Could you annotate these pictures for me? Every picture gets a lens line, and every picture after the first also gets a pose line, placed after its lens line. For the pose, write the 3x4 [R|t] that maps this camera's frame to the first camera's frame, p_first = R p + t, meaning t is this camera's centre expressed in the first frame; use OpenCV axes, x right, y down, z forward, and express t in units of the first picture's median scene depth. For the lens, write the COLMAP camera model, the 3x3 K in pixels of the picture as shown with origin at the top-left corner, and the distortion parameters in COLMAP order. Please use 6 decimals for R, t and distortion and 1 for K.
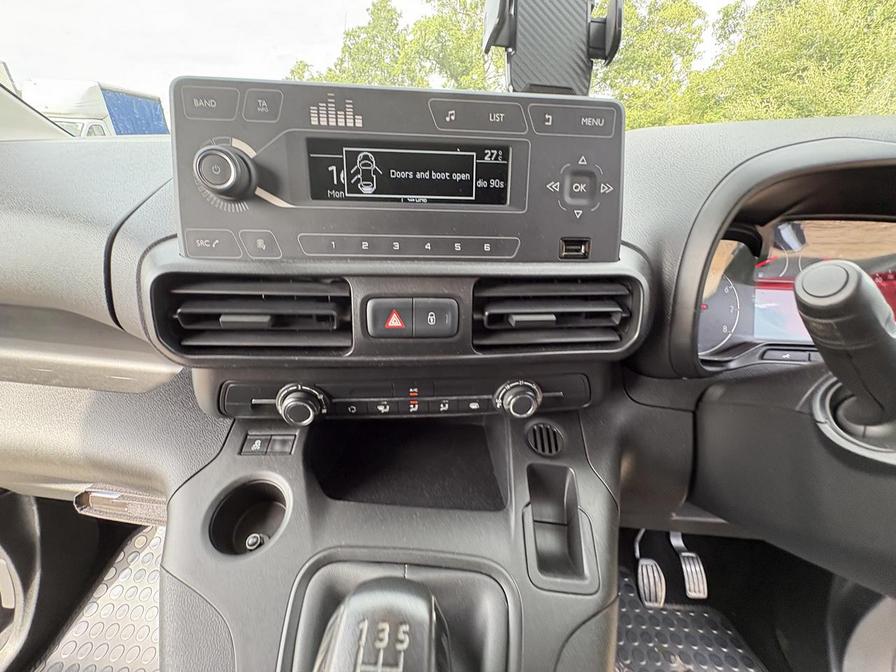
lens RADIAL K [[359.7, 0, 448.0], [0, 359.7, 335.9], [0, 0, 1]] dist [0.006031, -0.000843]
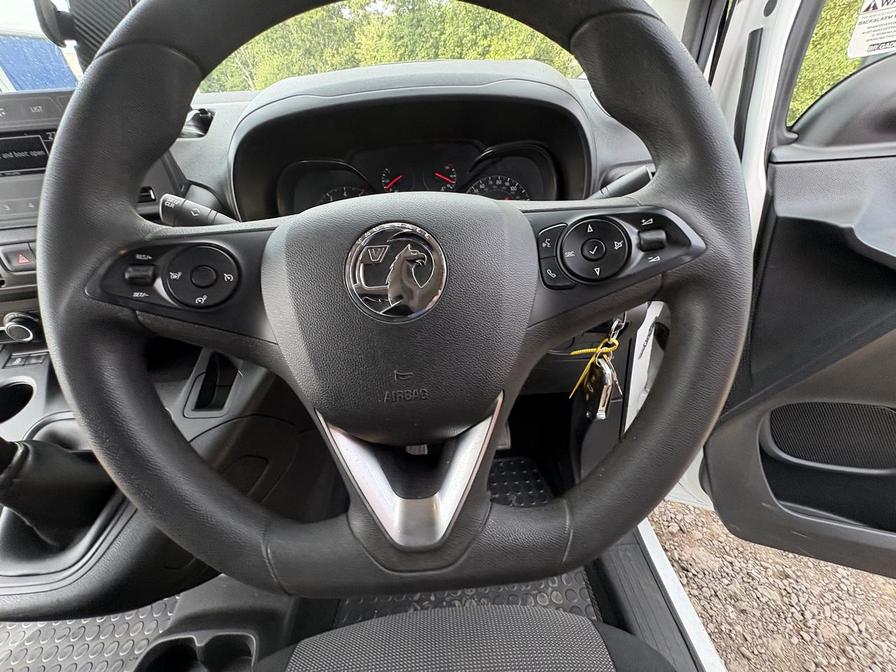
lens RADIAL K [[359.7, 0, 449.6], [0, 359.7, 329.7], [0, 0, 1]] dist [0.006031, -0.000843]
pose [[0.991268, -0.129317, 0.025787, 1.544323], [0.123438, 0.978800, 0.163441, 0.218187], [-0.046376, -0.158831, 0.986216, -0.625921]]
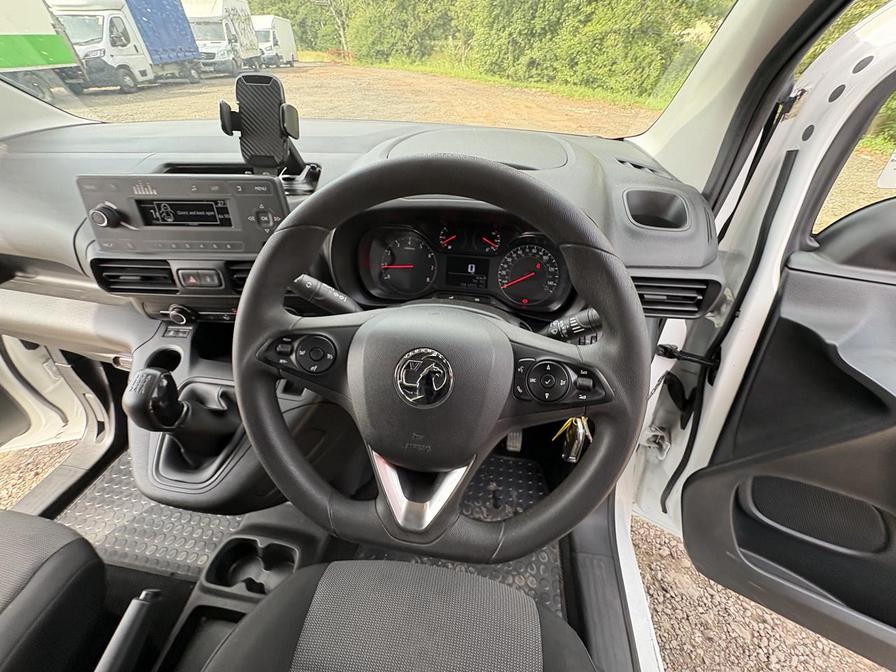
lens RADIAL K [[359.7, 0, 447.6], [0, 359.7, 335.6], [0, 0, 1]] dist [0.006031, -0.000843]
pose [[0.993306, 0.043773, -0.106897, 1.693374], [-0.016964, 0.970664, 0.239840, -0.272295], [0.114259, -0.236421, 0.964909, -1.080565]]
